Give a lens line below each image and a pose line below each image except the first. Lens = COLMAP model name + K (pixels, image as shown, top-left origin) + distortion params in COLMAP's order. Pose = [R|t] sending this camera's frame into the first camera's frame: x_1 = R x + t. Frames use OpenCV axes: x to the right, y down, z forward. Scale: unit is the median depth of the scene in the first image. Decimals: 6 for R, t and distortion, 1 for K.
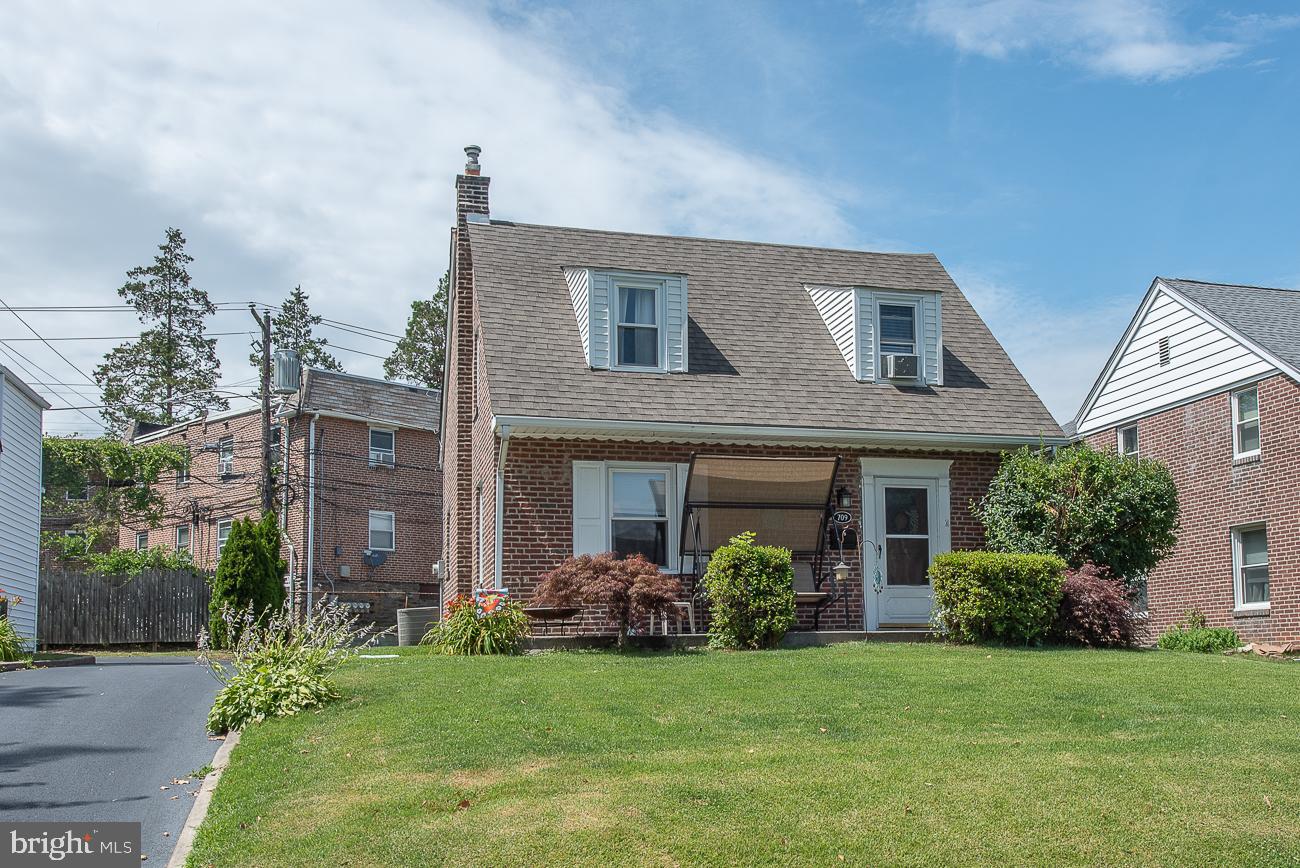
lens RADIAL K [[1306.5, 0, 759.5], [0, 1306.5, 544.9], [0, 0, 1]] dist [0.008874, 0.006819]
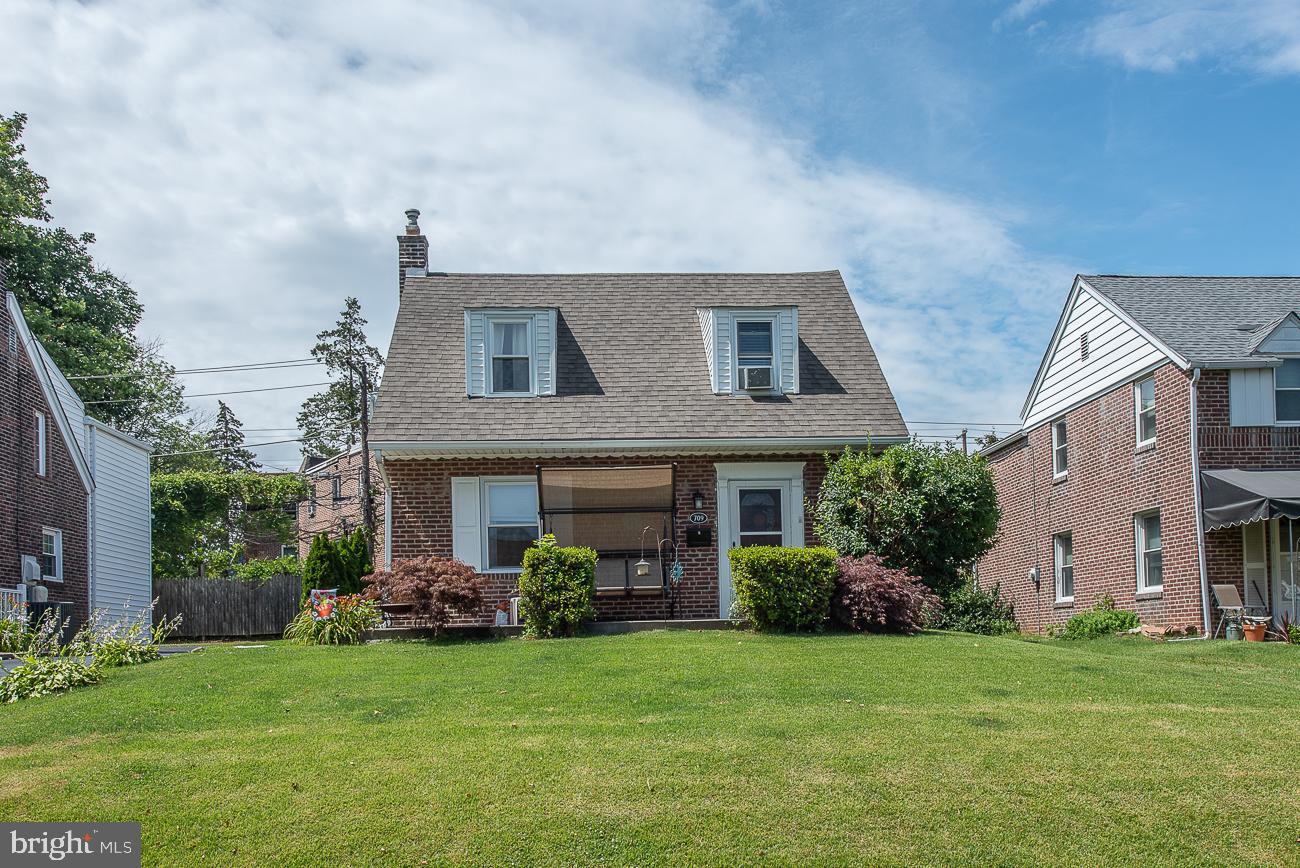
lens RADIAL K [[1125.6, 0, 651.2], [0, 1125.6, 608.7], [0, 0, 1]] dist [0.007600, 0.001415]
pose [[0.975083, -0.015462, -0.221303, 0.232983], [0.028265, 0.998097, 0.054802, 0.002358], [0.220034, -0.059692, 0.973664, 0.049986]]
